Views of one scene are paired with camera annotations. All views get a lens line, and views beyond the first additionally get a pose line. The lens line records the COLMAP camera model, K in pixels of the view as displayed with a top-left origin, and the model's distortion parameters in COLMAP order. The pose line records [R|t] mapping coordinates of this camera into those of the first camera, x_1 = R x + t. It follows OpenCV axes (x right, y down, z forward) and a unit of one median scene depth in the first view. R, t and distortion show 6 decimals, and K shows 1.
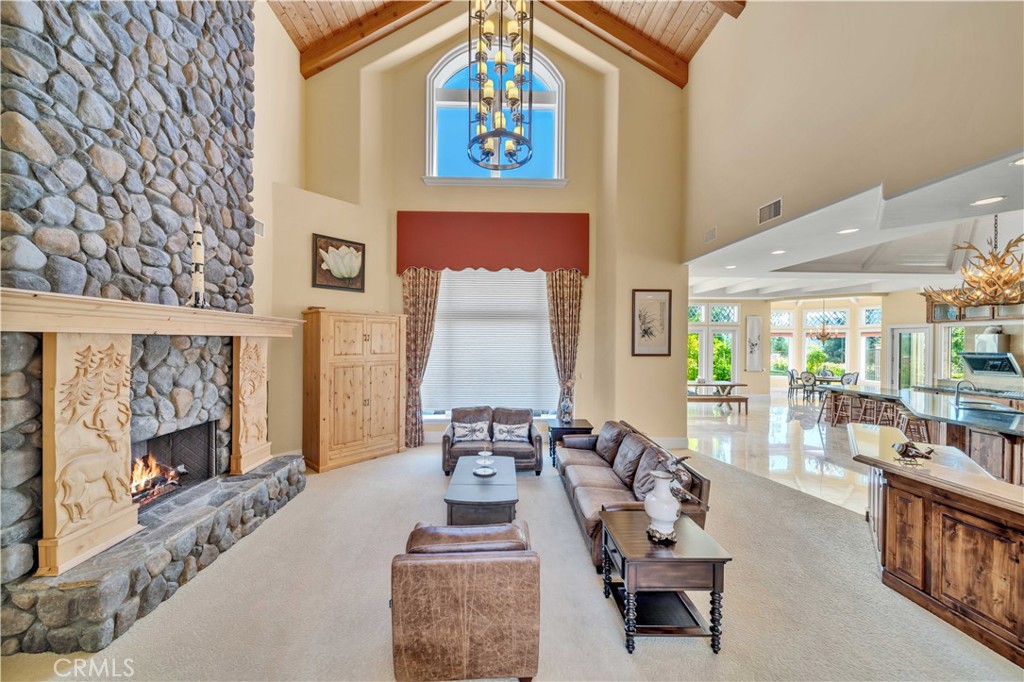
lens RADIAL K [[361.2, 0, 509.4], [0, 361.2, 344.1], [0, 0, 1]] dist [0.000094, -0.000082]
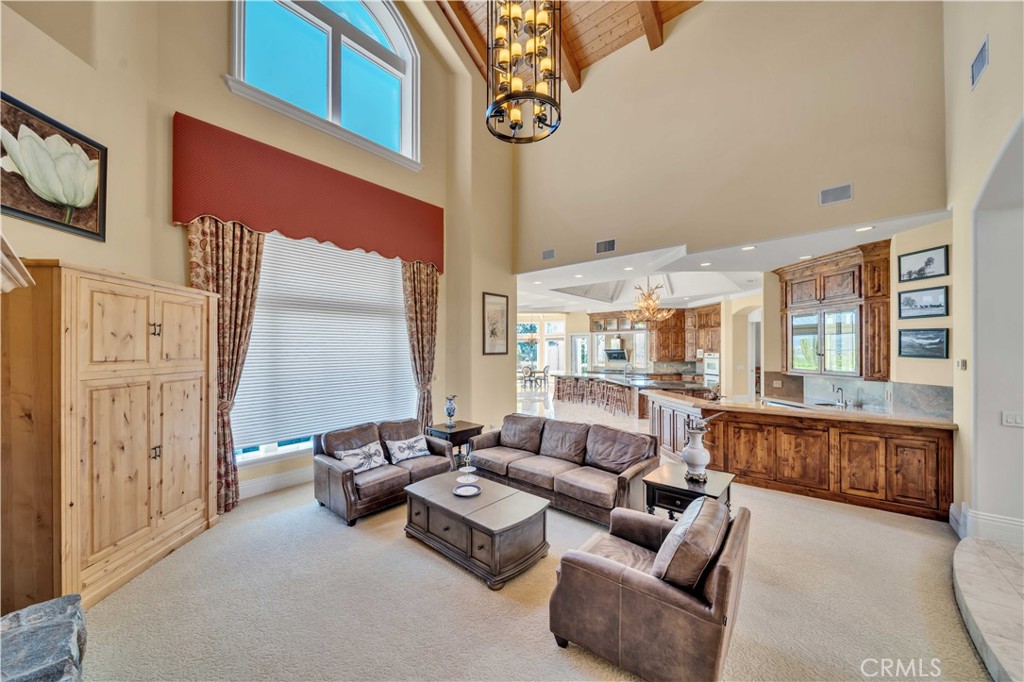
lens RADIAL K [[359.5, 0, 512.5], [0, 359.5, 348.2], [0, 0, 1]] dist [0.003061, -0.000010]
pose [[0.674902, -0.009377, 0.737848, -0.390792], [0.017194, 0.999848, -0.003020, 0.018565], [-0.737707, 0.014725, 0.674960, 0.232416]]
